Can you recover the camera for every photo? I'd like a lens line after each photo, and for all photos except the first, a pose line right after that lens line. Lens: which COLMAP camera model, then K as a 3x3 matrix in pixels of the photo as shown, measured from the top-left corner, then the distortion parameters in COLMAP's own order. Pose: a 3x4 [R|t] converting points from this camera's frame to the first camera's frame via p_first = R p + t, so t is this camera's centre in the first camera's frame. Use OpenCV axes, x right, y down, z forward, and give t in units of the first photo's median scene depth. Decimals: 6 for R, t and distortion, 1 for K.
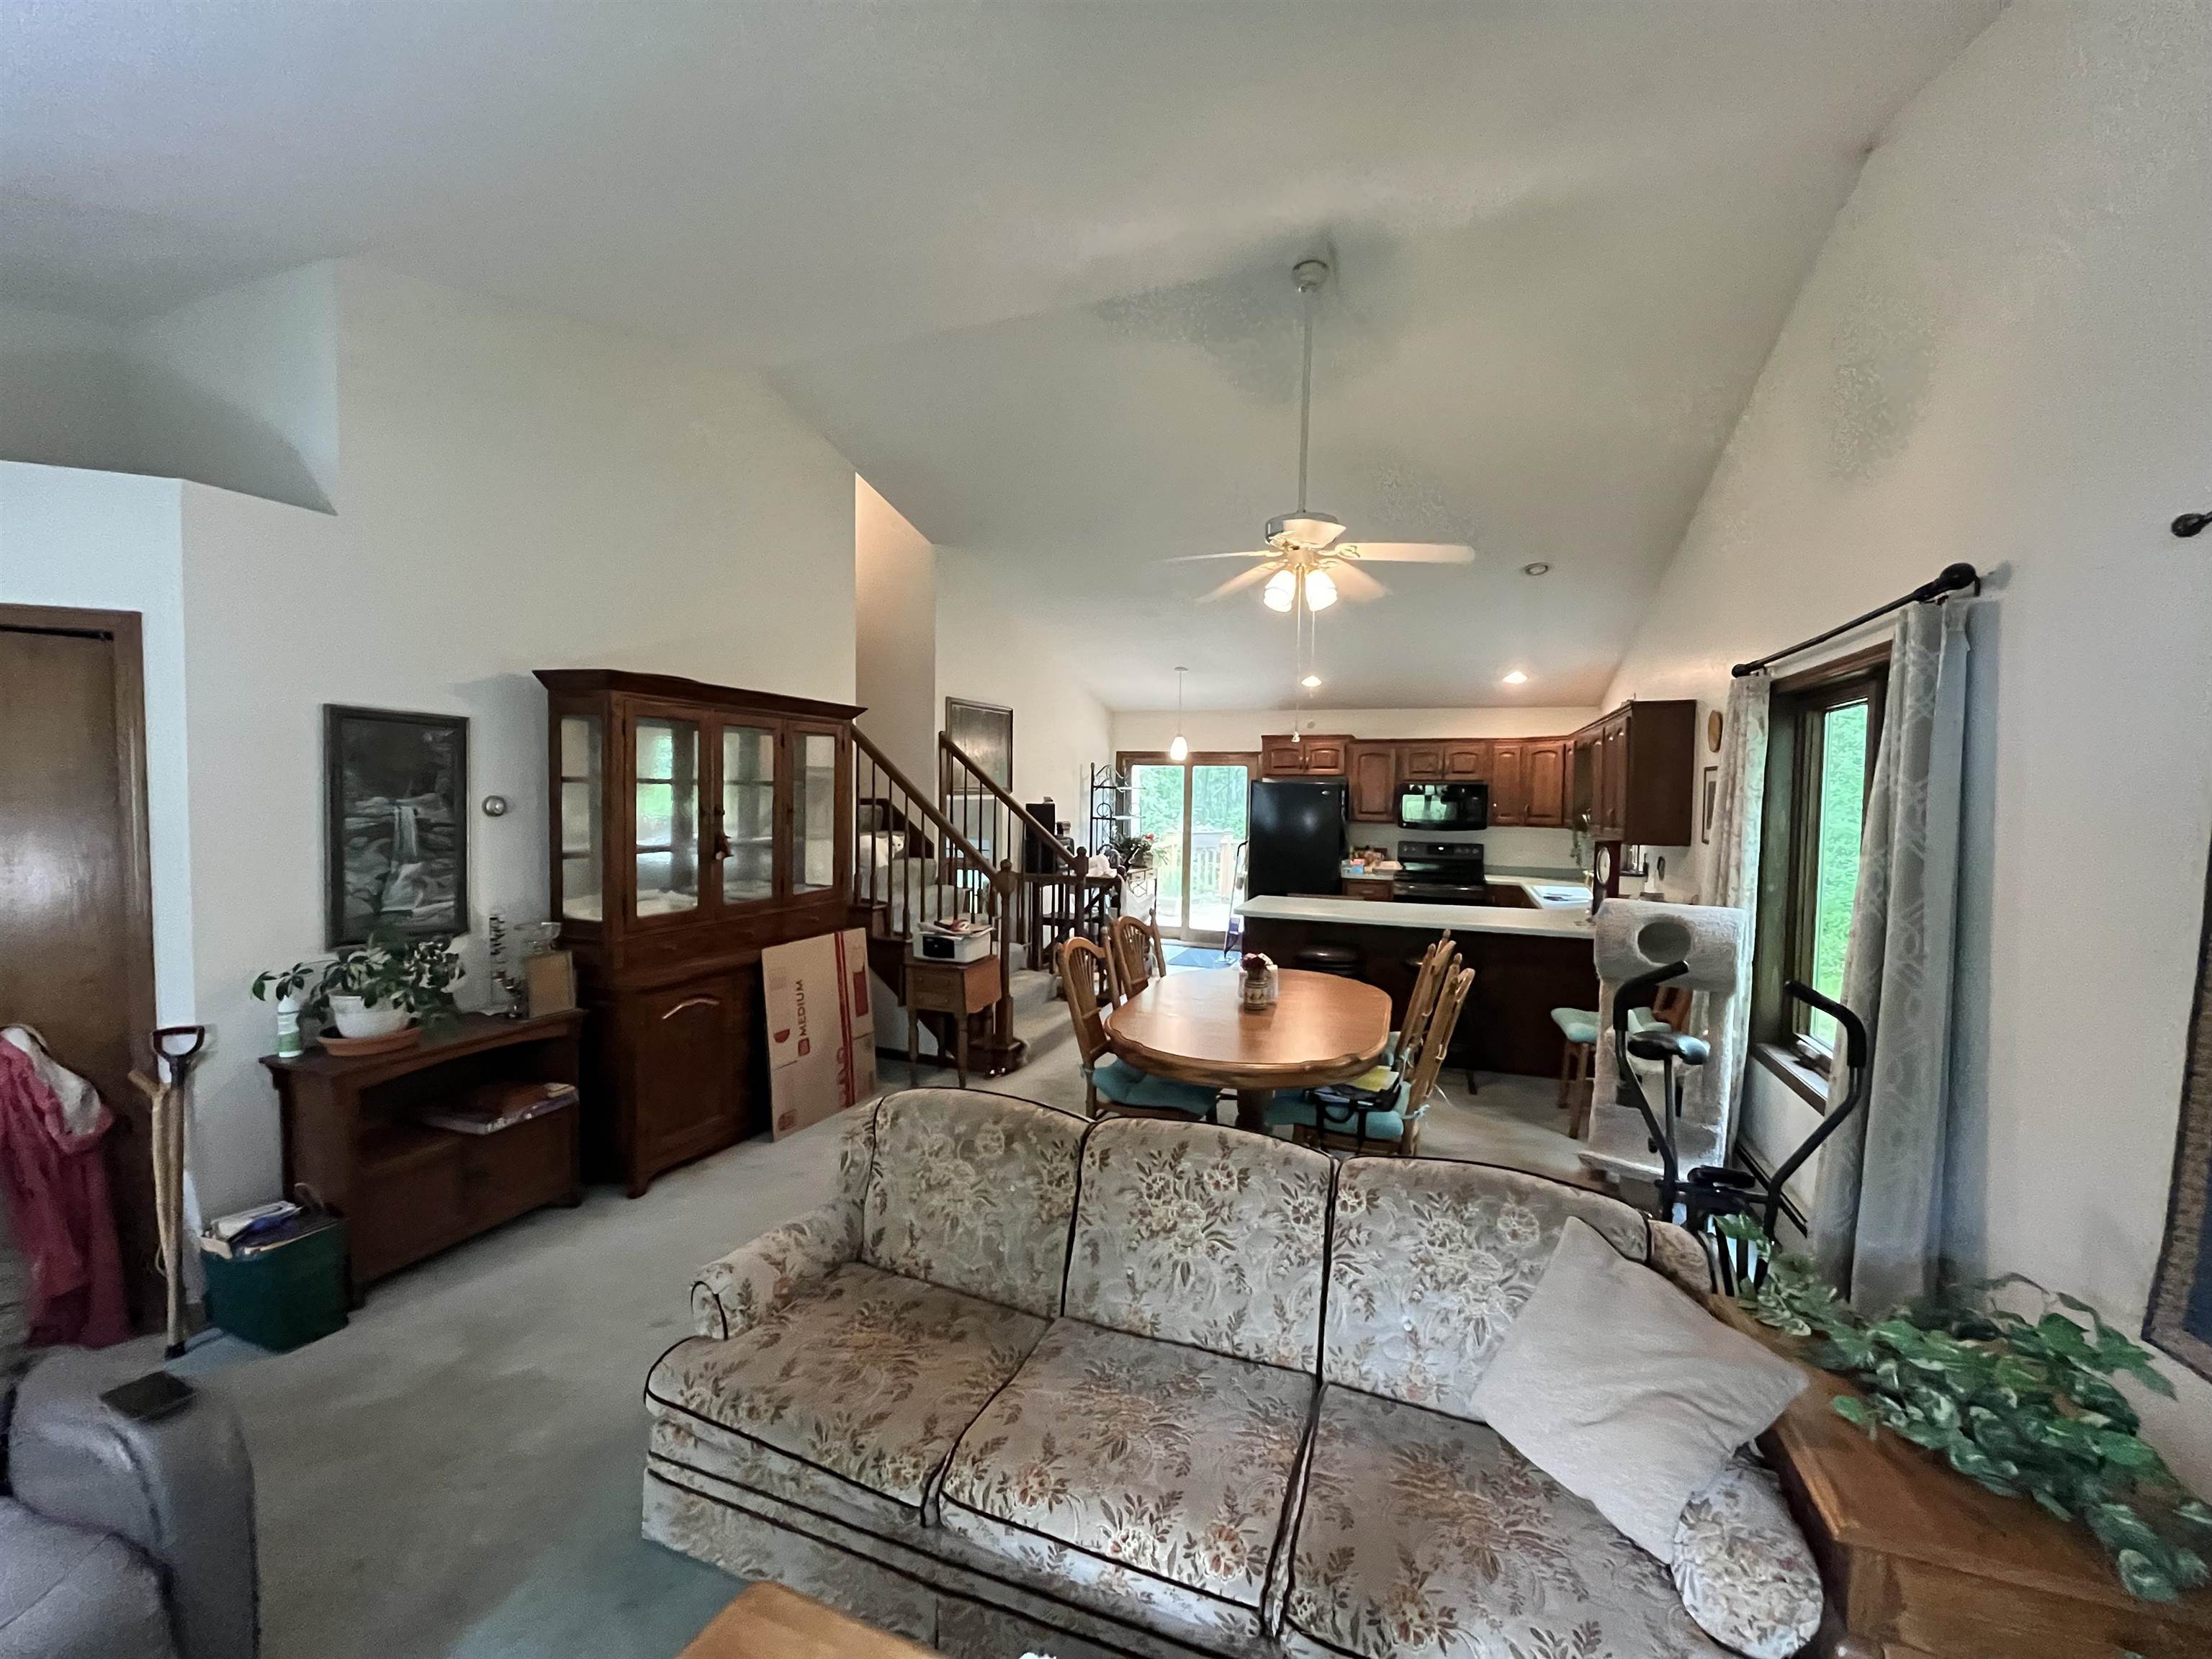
lens RADIAL K [[888.1, 0, 1112.8], [0, 888.1, 834.6], [0, 0, 1]] dist [-0.004026, -0.000365]
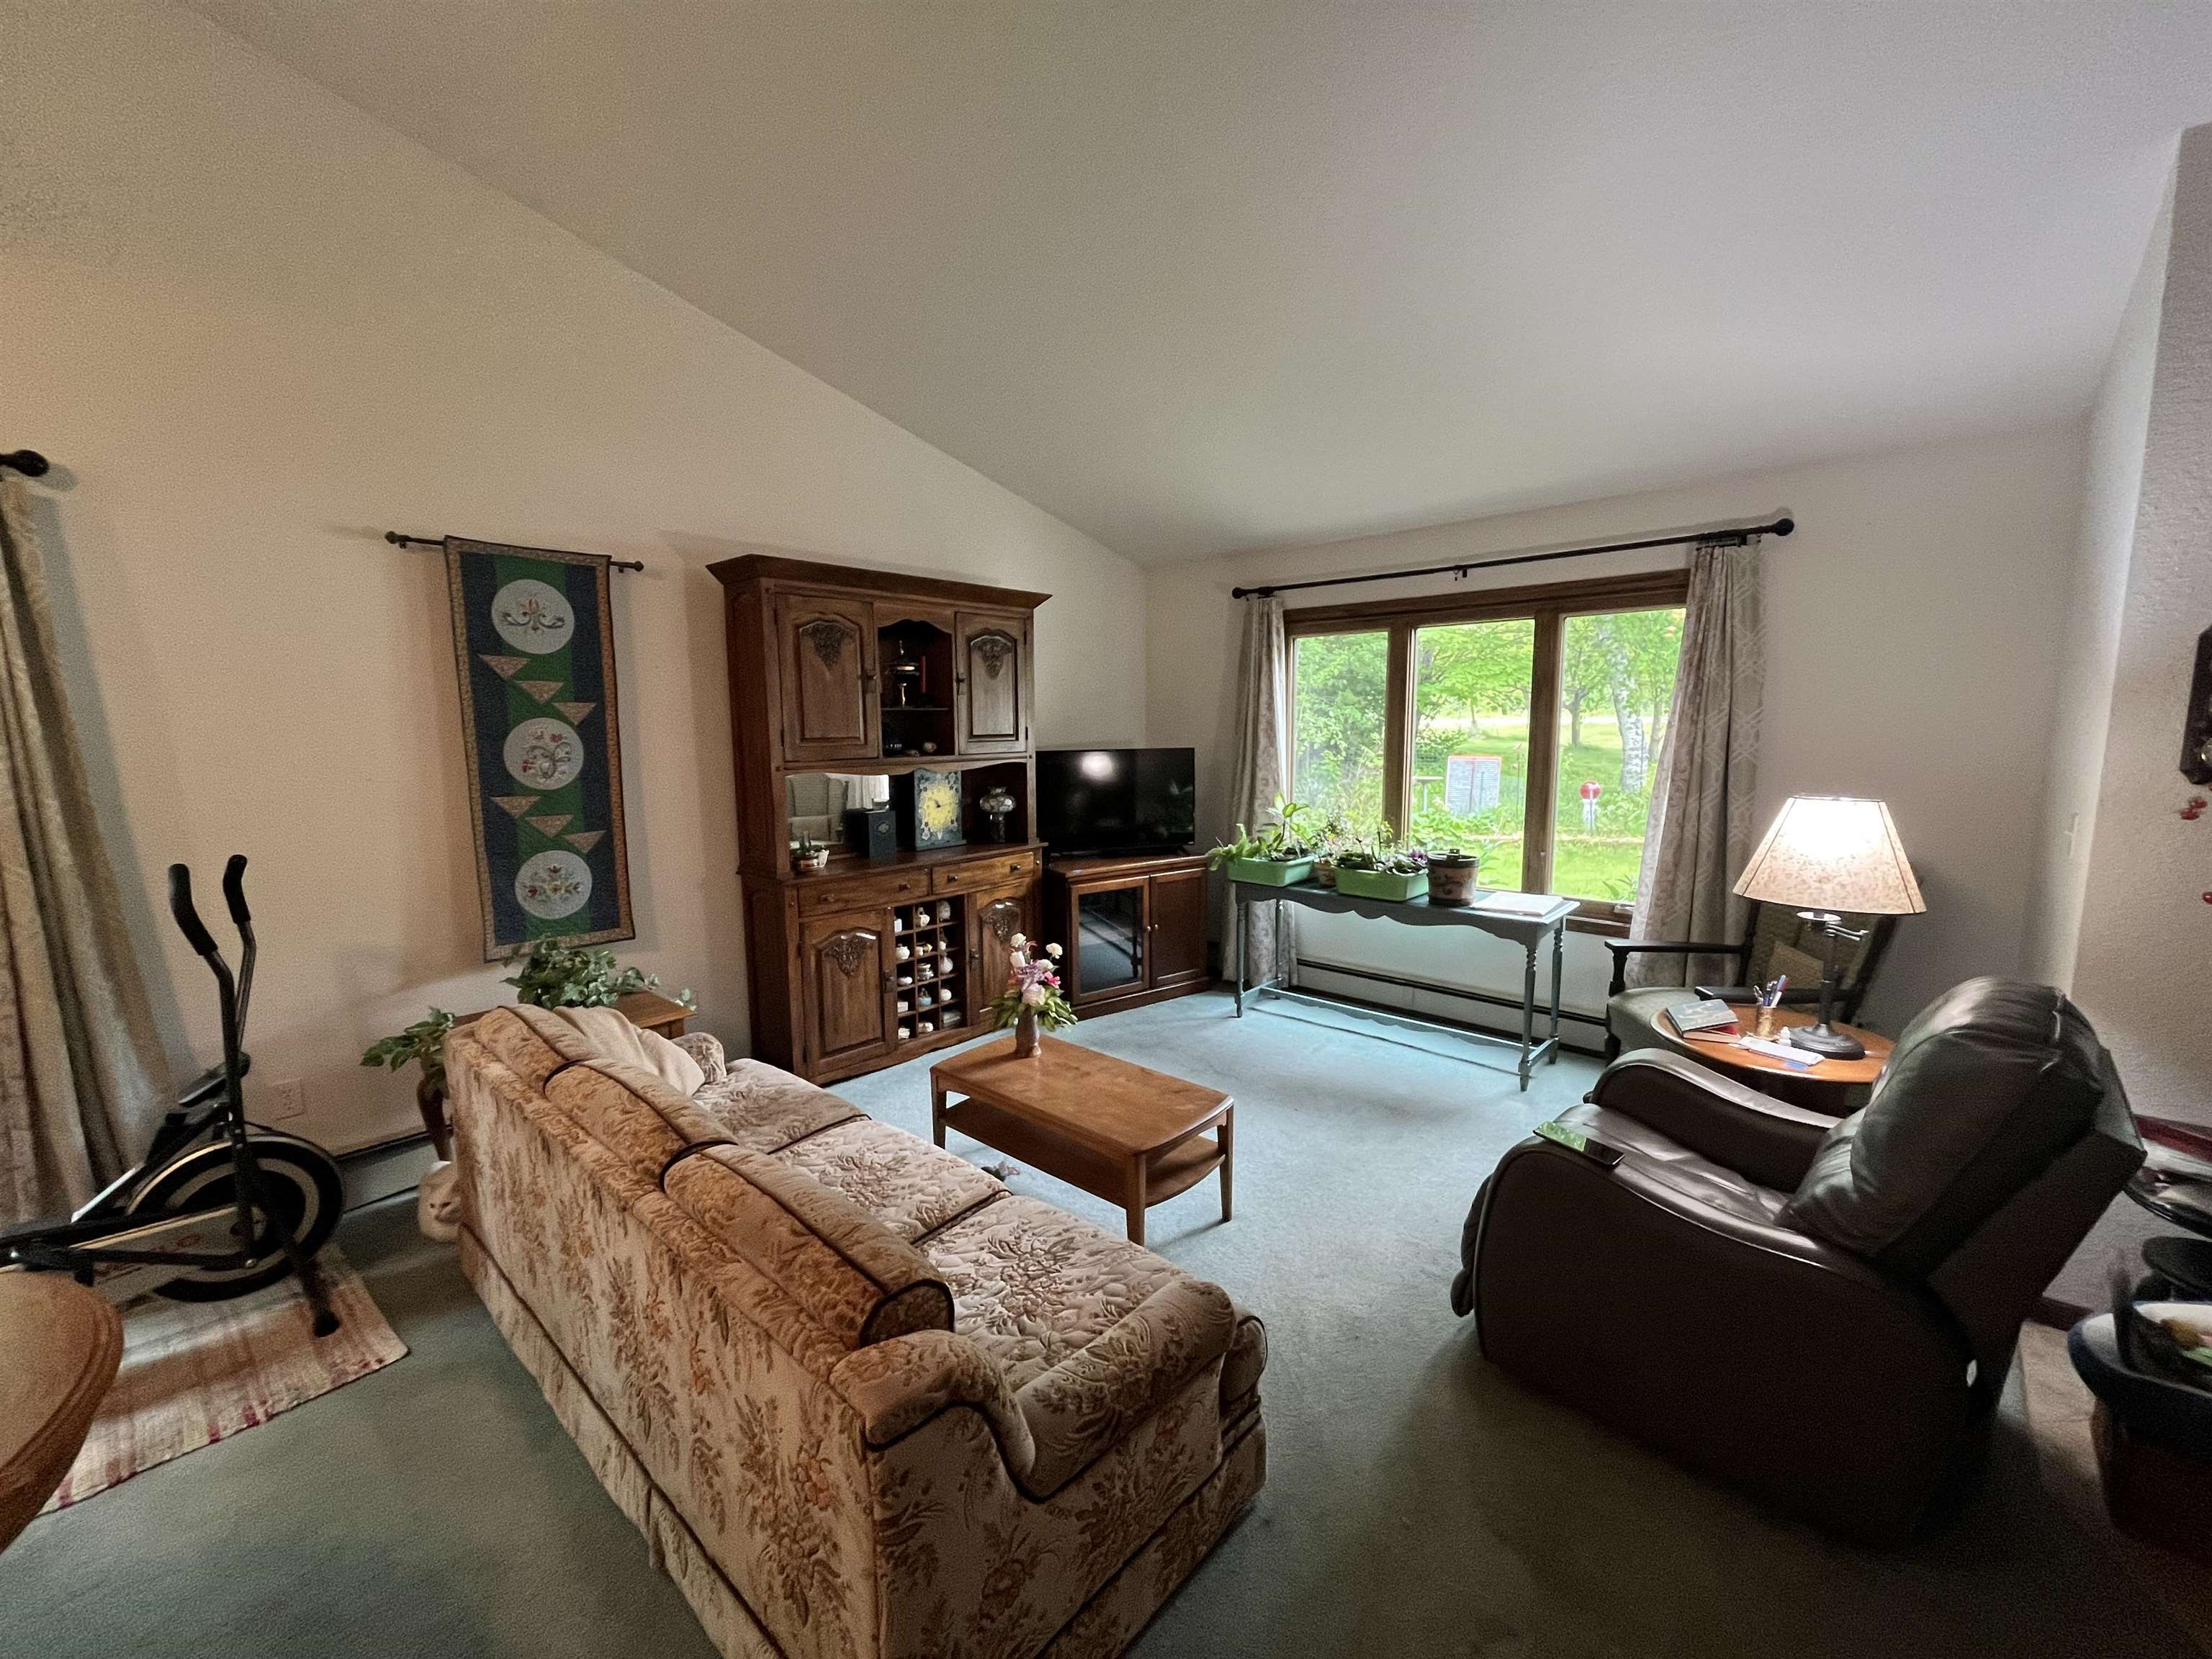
lens RADIAL K [[888.1, 0, 1108.0], [0, 888.1, 838.1], [0, 0, 1]] dist [-0.004026, -0.000365]
pose [[-0.932196, -0.054440, 0.357836, -0.161601], [0.011401, 0.983718, 0.179358, -0.009787], [-0.361773, 0.171277, -0.916397, 0.422836]]
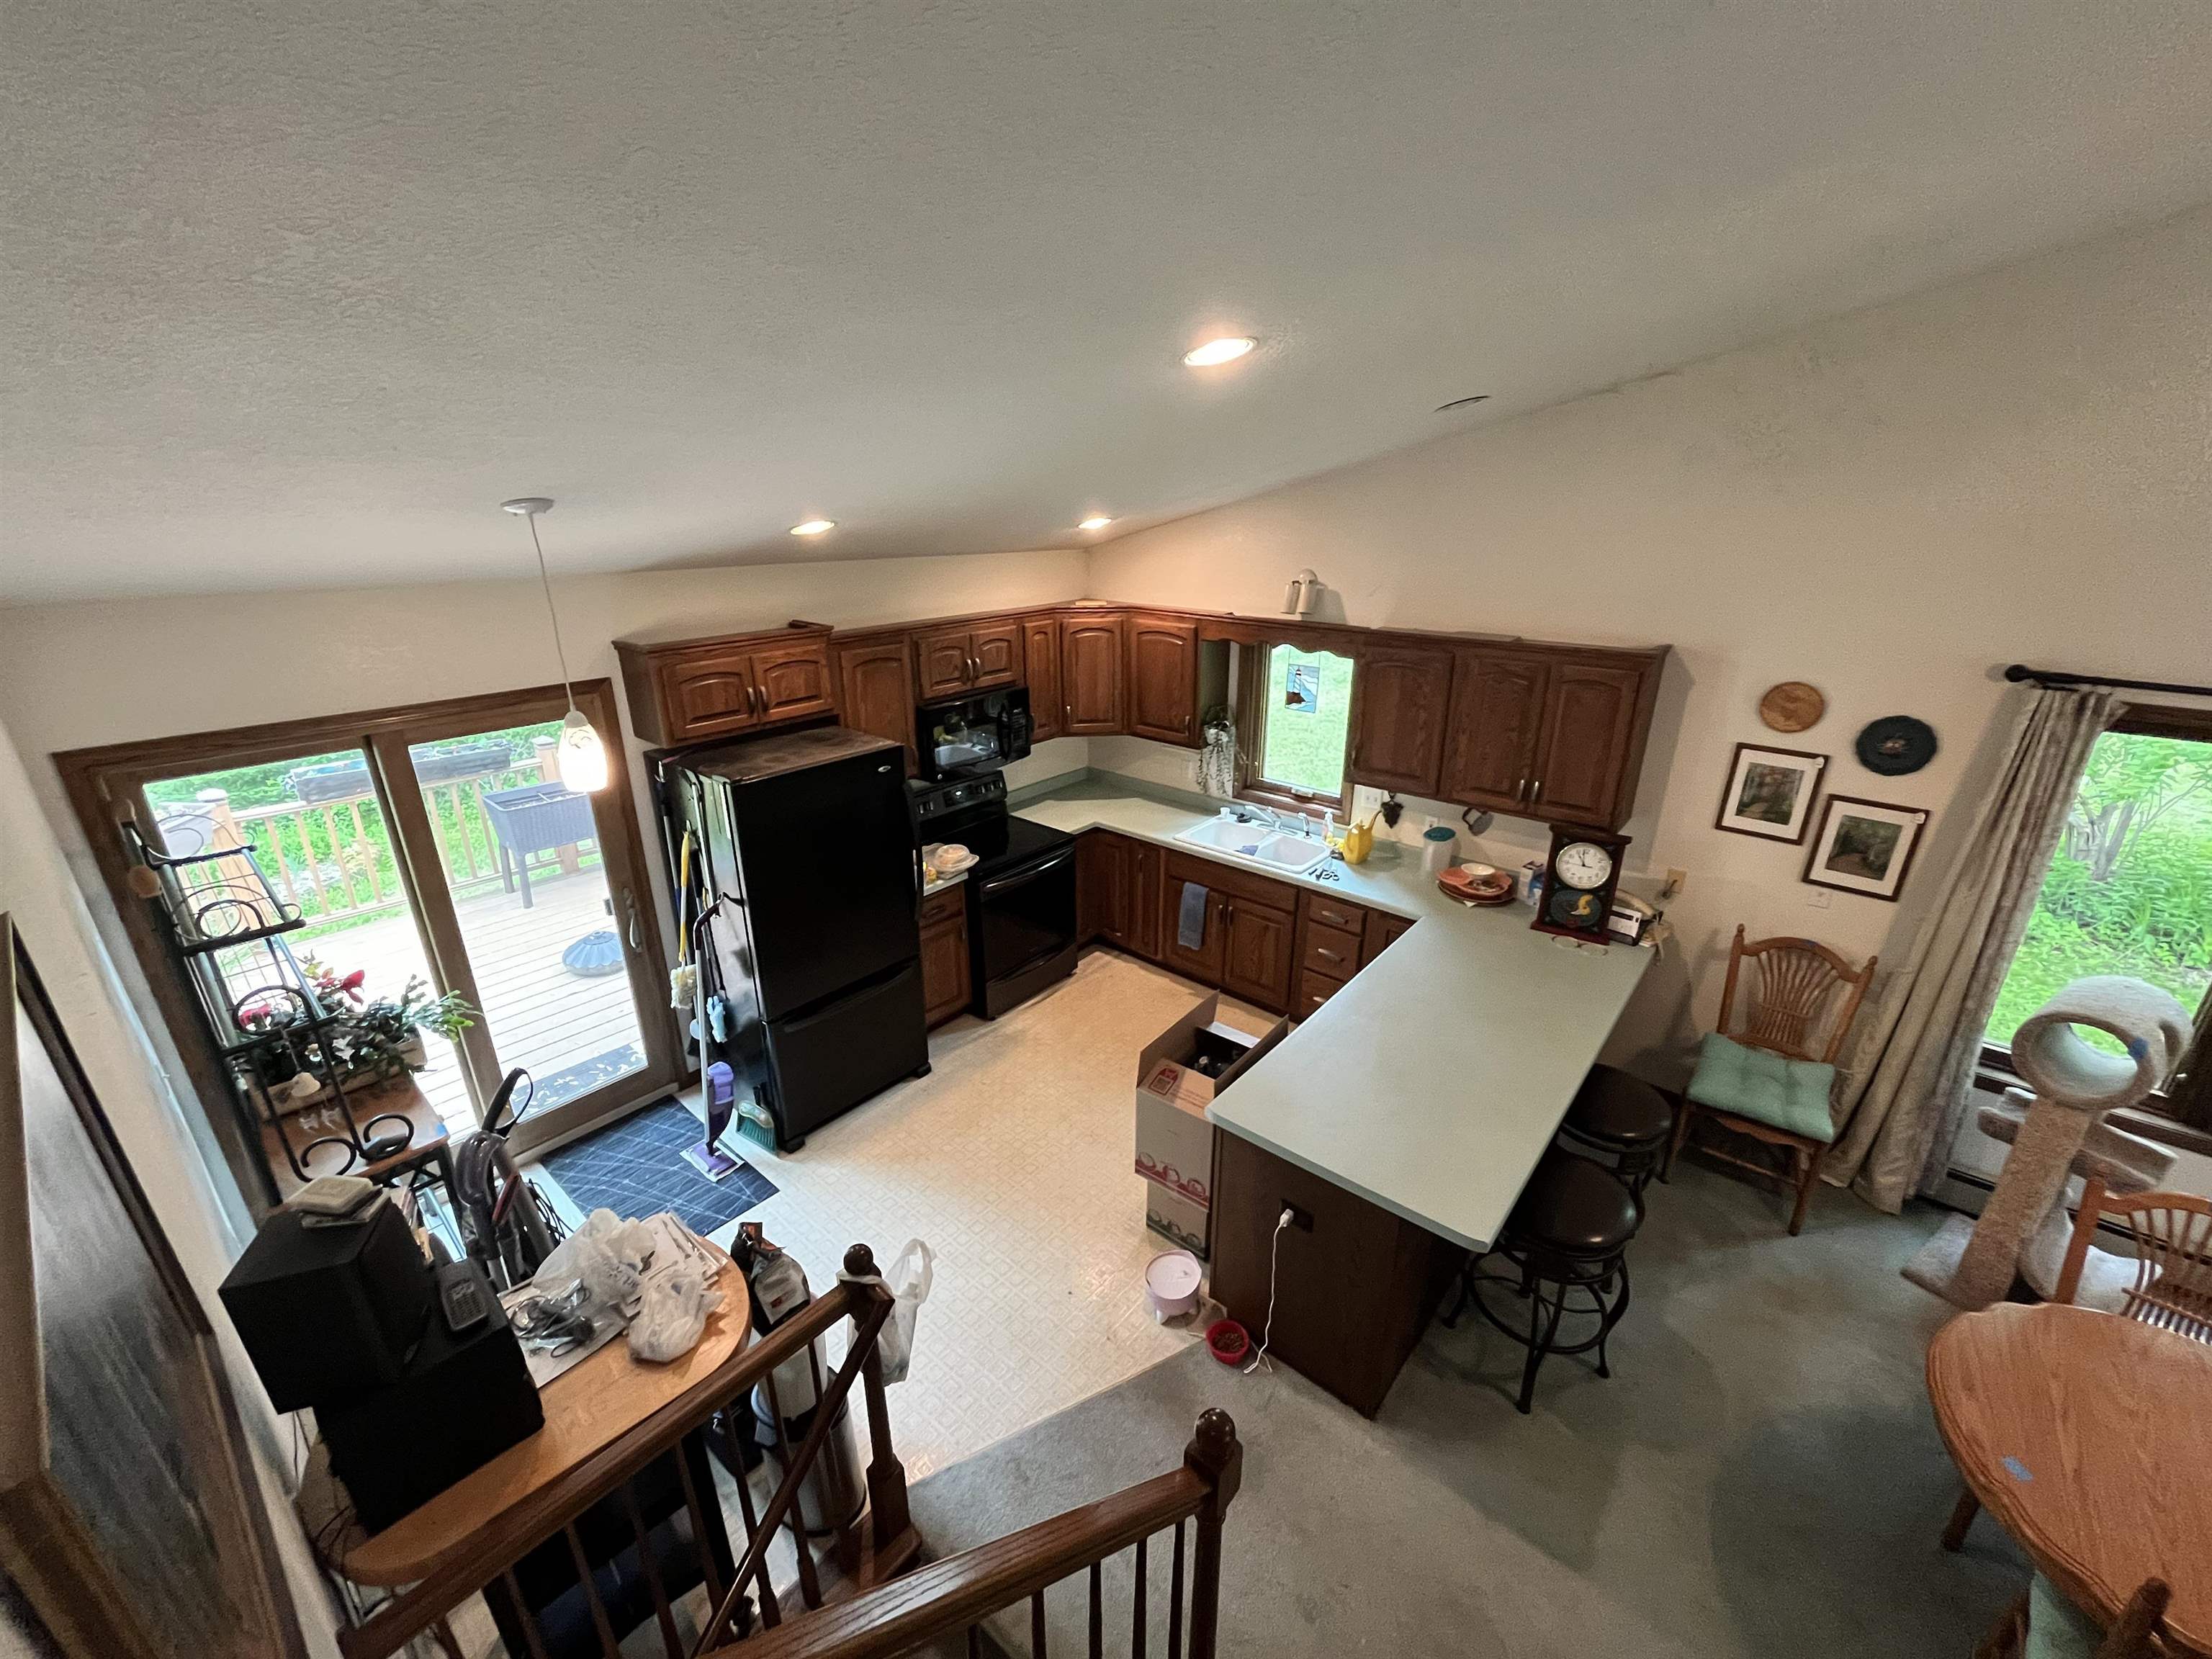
lens RADIAL K [[888.1, 0, 1108.6], [0, 888.1, 837.5], [0, 0, 1]] dist [-0.004026, -0.000365]
pose [[0.334366, -0.349895, 0.875085, -0.160061], [0.050655, 0.933858, 0.354040, -0.178874], [-0.941081, -0.074051, 0.329974, 0.722192]]
